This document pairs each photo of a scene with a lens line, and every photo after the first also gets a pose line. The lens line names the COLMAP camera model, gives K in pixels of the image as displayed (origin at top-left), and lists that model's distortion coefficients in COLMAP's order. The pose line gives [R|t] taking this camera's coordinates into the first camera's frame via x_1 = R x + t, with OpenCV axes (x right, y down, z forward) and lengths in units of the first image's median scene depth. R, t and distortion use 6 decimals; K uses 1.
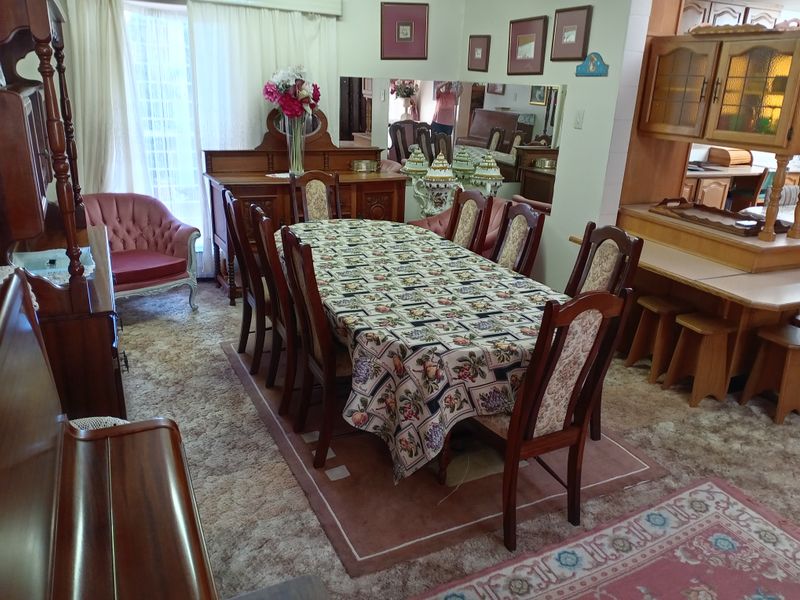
lens RADIAL K [[625.2, 0, 400.0], [0, 625.2, 300.0], [0, 0, 1]] dist [0.046495, -0.086440]
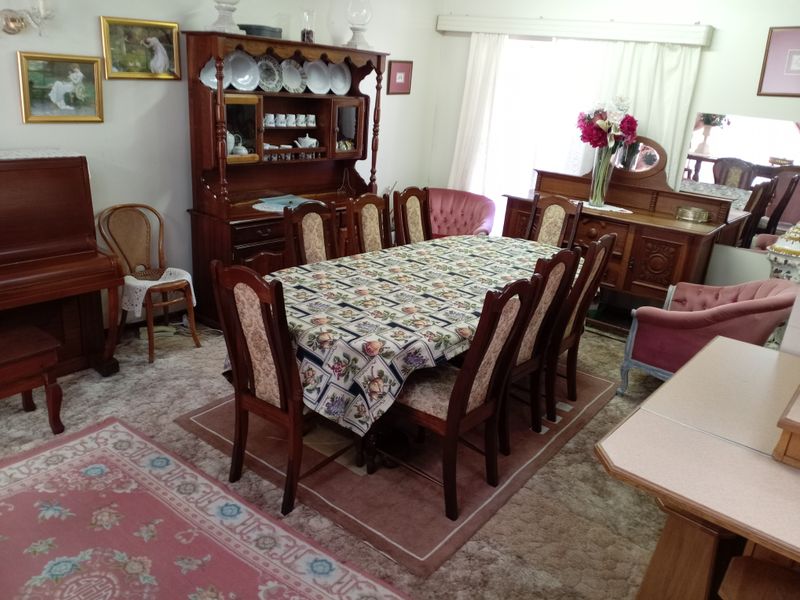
lens RADIAL K [[625.2, 0, 400.0], [0, 625.2, 300.0], [0, 0, 1]] dist [0.046495, -0.086440]
pose [[0.440649, 0.297985, -0.846778, 0.641151], [-0.359390, 0.922961, 0.137773, -0.098127], [0.822598, 0.243614, 0.513795, 0.310772]]
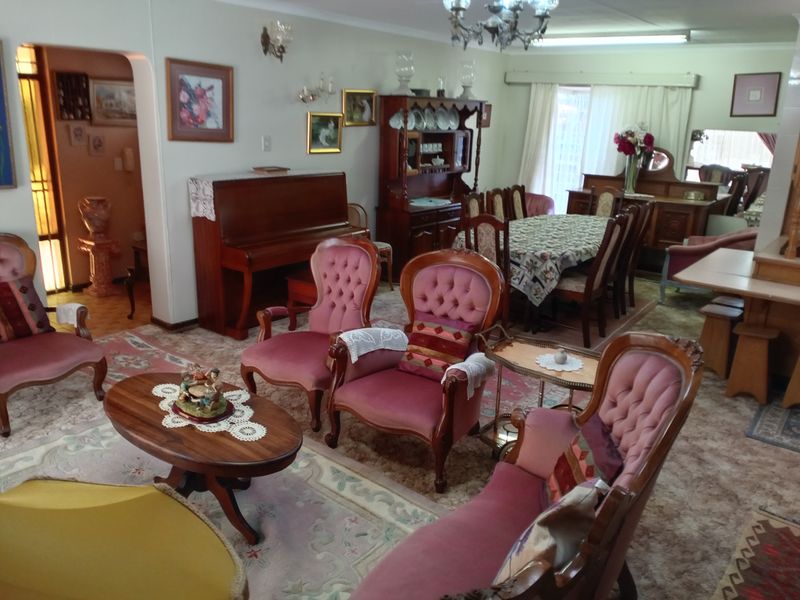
lens RADIAL K [[625.2, 0, 400.0], [0, 625.2, 300.0], [0, 0, 1]] dist [0.046495, -0.086440]
pose [[0.471053, 0.231192, -0.851269, 0.997062], [-0.311177, 0.946554, 0.084880, 0.088199], [0.825396, 0.224912, 0.517819, -0.169705]]
